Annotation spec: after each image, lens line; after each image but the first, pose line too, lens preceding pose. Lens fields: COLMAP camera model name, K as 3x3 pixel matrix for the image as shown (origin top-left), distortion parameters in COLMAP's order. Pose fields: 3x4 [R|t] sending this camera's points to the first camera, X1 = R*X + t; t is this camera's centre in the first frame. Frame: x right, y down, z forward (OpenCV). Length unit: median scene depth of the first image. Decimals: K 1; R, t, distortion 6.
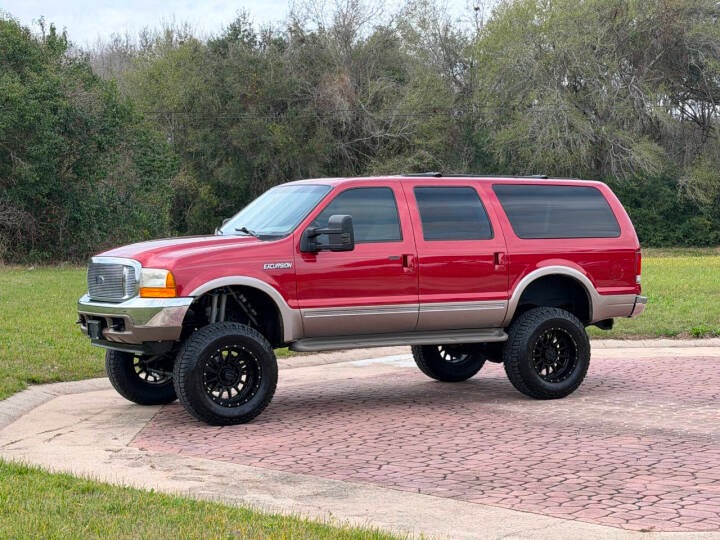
lens RADIAL K [[1419.1, 0, 360.0], [0, 1419.1, 270.0], [0, 0, 1]] dist [0.127418, -0.070205]
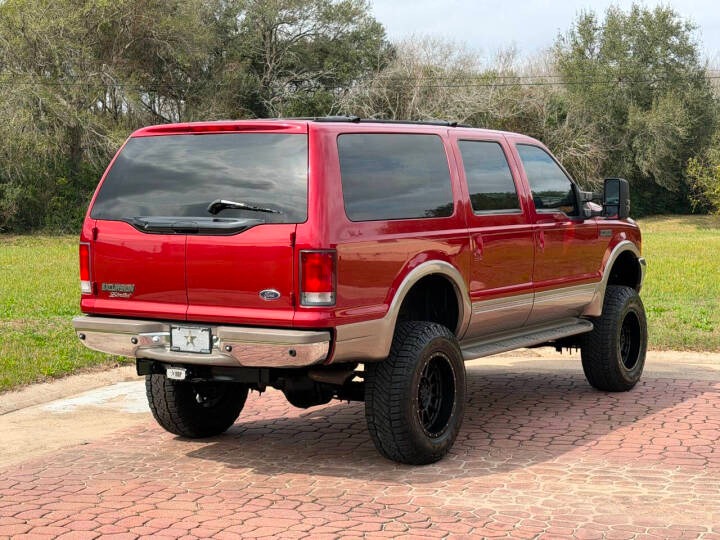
lens RADIAL K [[1285.5, 0, 360.0], [0, 1285.5, 270.0], [0, 0, 1]] dist [0.162836, -0.008876]
pose [[0.912611, -0.011801, 0.408658, -0.146555], [0.005927, 0.999860, 0.015637, -0.018799], [-0.408785, -0.011849, 0.912554, 0.577133]]
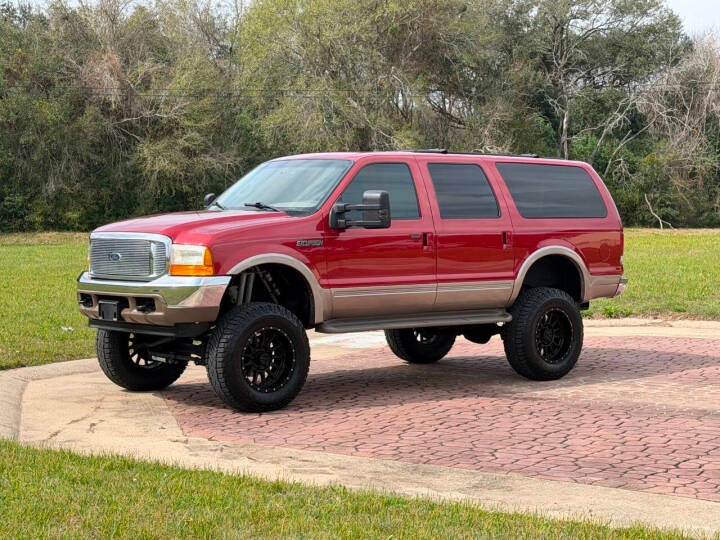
lens RADIAL K [[1382.5, 0, 356.7], [0, 1382.5, 256.7], [0, 0, 1]] dist [0.116707, 0.071198]
pose [[0.981392, 0.006727, 0.191895, -0.192149], [-0.007417, 0.999968, 0.002877, 0.003090], [-0.191870, -0.004247, 0.981411, 0.082053]]
